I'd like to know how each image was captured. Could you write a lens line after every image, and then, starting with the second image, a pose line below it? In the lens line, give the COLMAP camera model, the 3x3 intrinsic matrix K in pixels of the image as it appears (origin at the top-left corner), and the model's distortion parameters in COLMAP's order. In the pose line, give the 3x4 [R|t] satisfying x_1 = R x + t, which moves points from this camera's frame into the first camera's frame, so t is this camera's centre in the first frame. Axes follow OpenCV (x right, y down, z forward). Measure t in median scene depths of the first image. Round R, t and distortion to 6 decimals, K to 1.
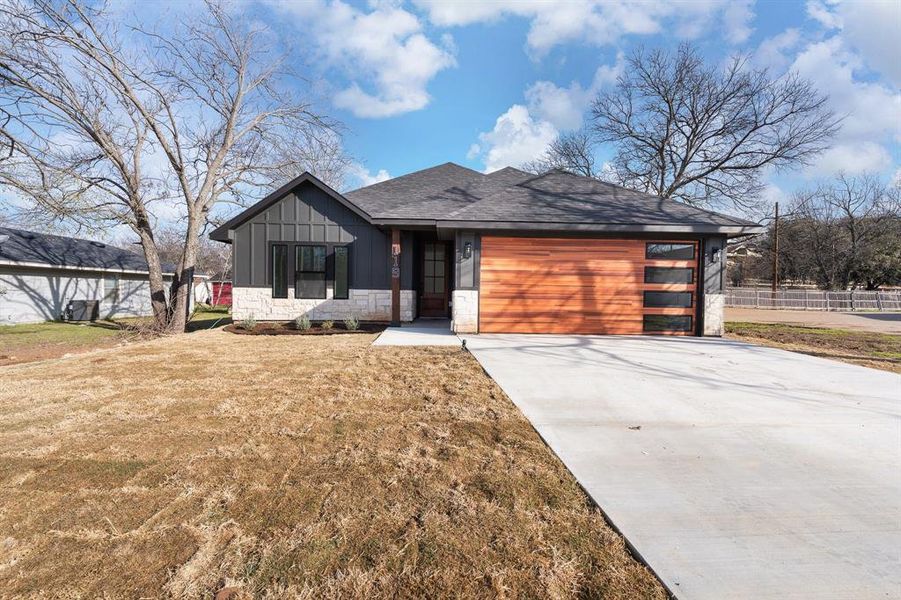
lens RADIAL K [[368.9, 0, 449.4], [0, 368.9, 298.7], [0, 0, 1]] dist [-0.001288, -0.000178]
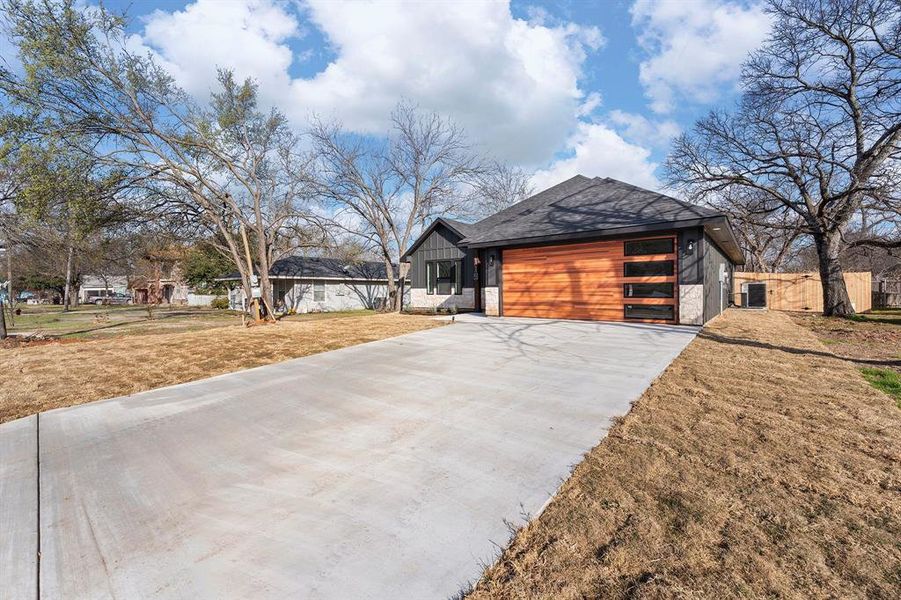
lens RADIAL K [[368.9, 0, 449.4], [0, 368.9, 298.7], [0, 0, 1]] dist [-0.001288, -0.000178]
pose [[0.746056, -0.004753, -0.665867, 0.891061], [0.007915, 0.999967, 0.001730, 0.019565], [0.665837, -0.006561, 0.746069, -0.228423]]
